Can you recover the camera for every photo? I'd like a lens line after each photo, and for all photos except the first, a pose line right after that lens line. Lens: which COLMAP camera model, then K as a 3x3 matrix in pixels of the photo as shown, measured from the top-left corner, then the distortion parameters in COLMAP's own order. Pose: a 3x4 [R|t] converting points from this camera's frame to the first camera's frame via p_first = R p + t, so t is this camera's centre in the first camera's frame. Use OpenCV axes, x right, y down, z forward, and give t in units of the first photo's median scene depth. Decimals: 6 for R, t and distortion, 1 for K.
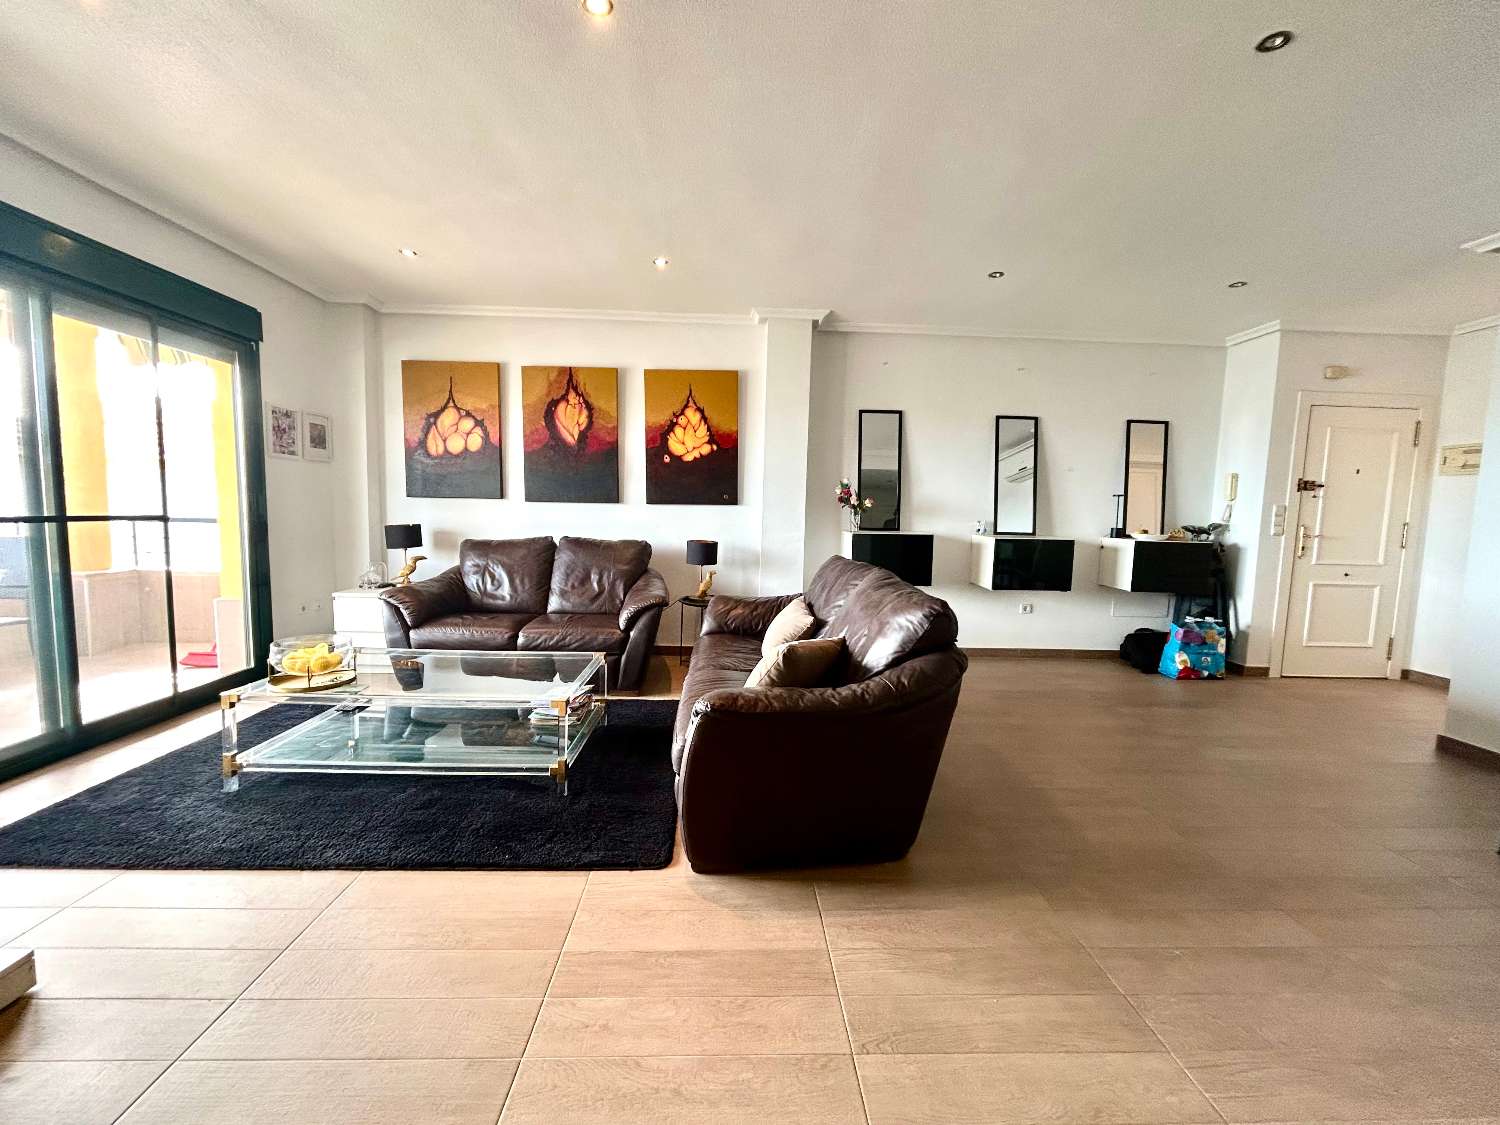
lens RADIAL K [[602.4, 0, 750.0], [0, 602.4, 562.5], [0, 0, 1]] dist [-0.000041, 0.000172]
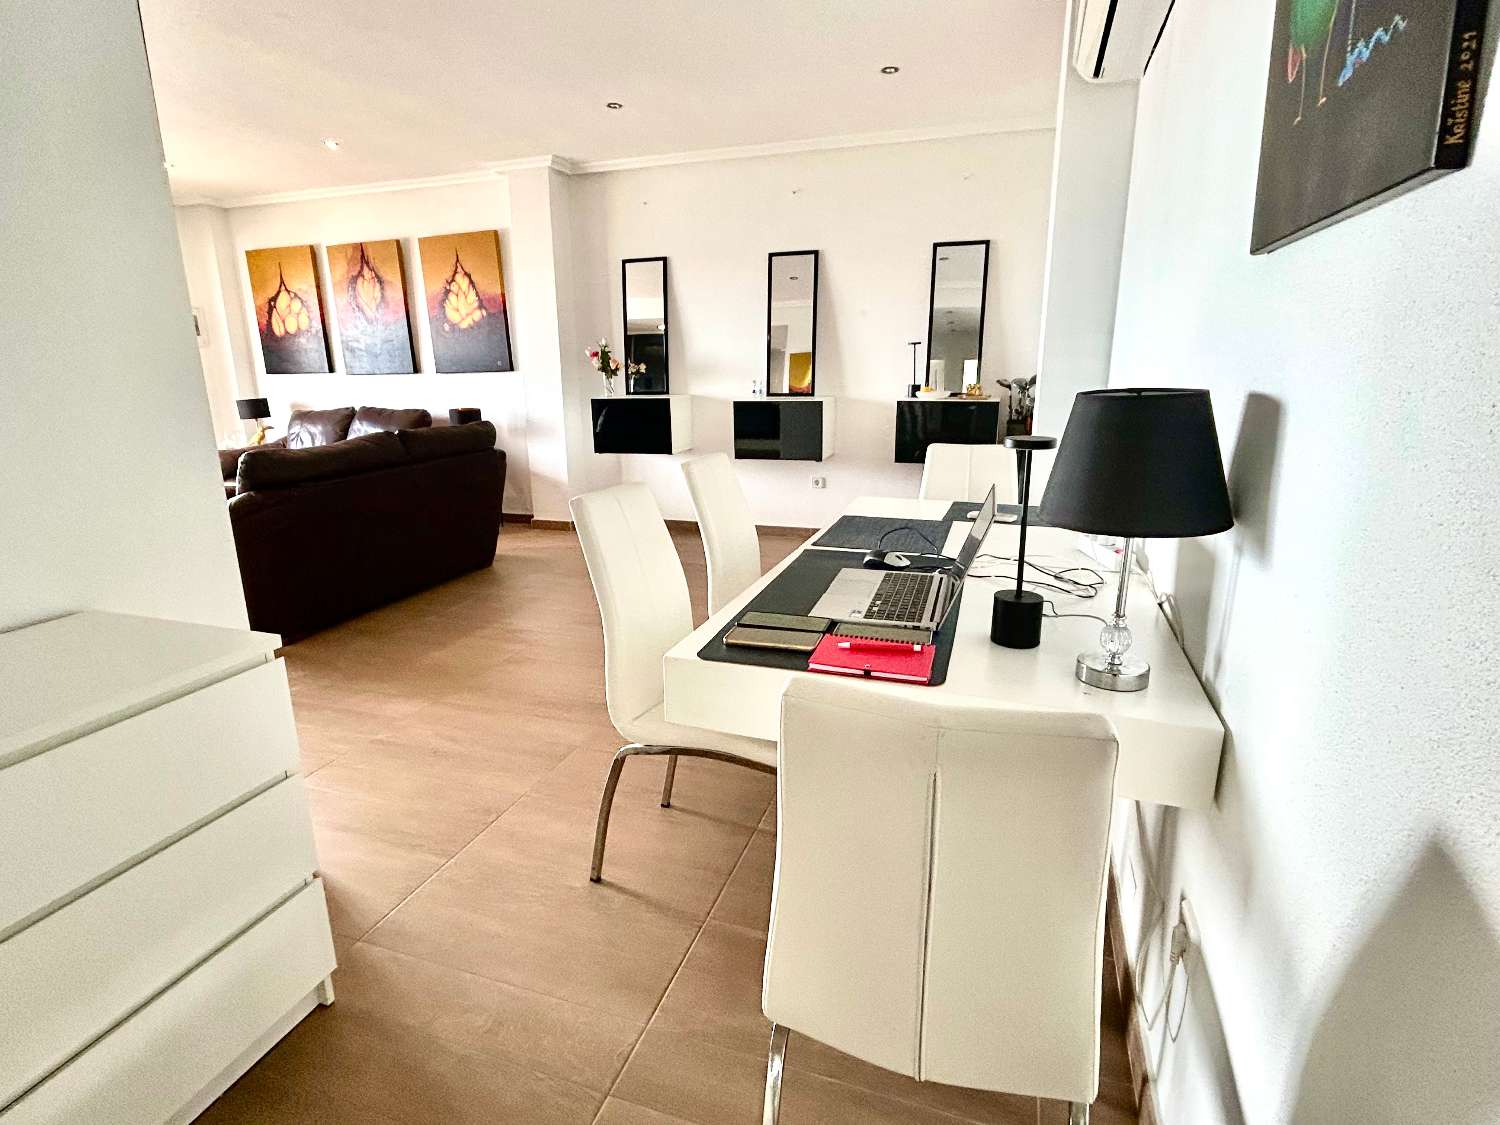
lens RADIAL K [[773.4, 0, 743.6], [0, 773.4, 562.1], [0, 0, 1]] dist [-0.003683, 0.000948]
pose [[0.932963, 0.052596, -0.356109, 0.827825], [-0.000620, 0.989501, 0.144523, 0.031879], [0.359972, -0.134614, 0.923201, -0.078927]]
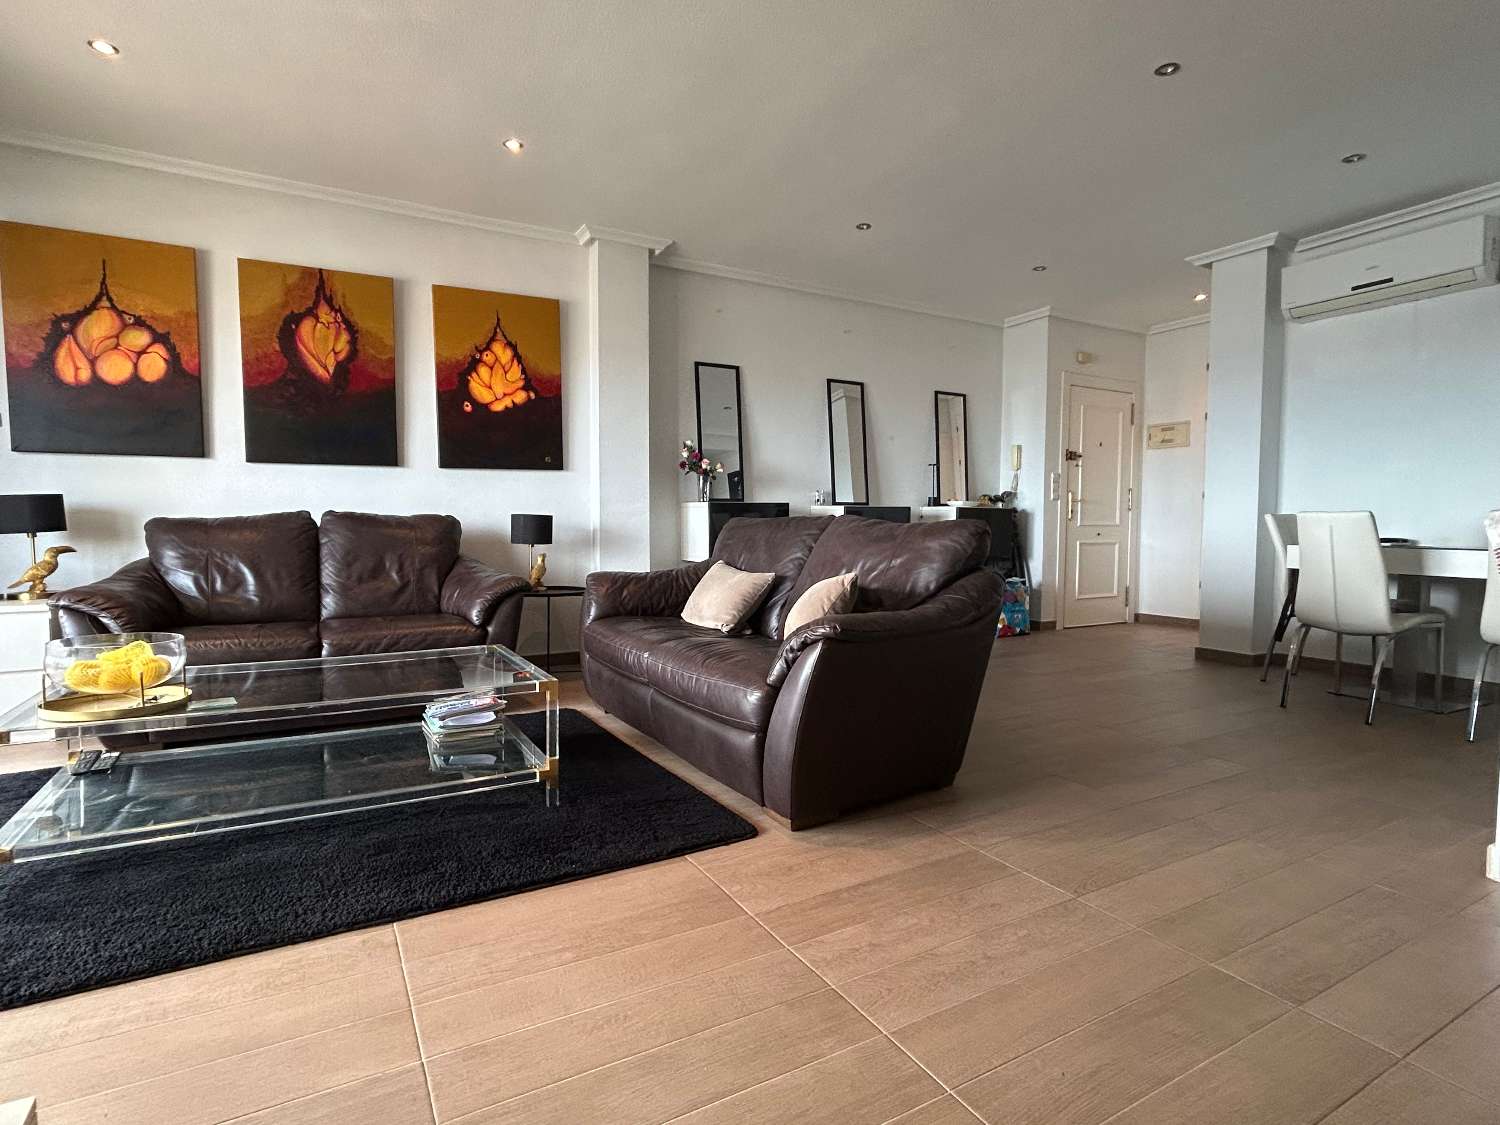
lens RADIAL K [[773.4, 0, 743.6], [0, 773.4, 562.1], [0, 0, 1]] dist [-0.003683, 0.000948]
pose [[0.888405, -0.046373, 0.456712, -0.284952], [0.061394, 0.997950, -0.018098, 0.058587], [-0.454936, 0.044118, 0.889431, 0.001591]]
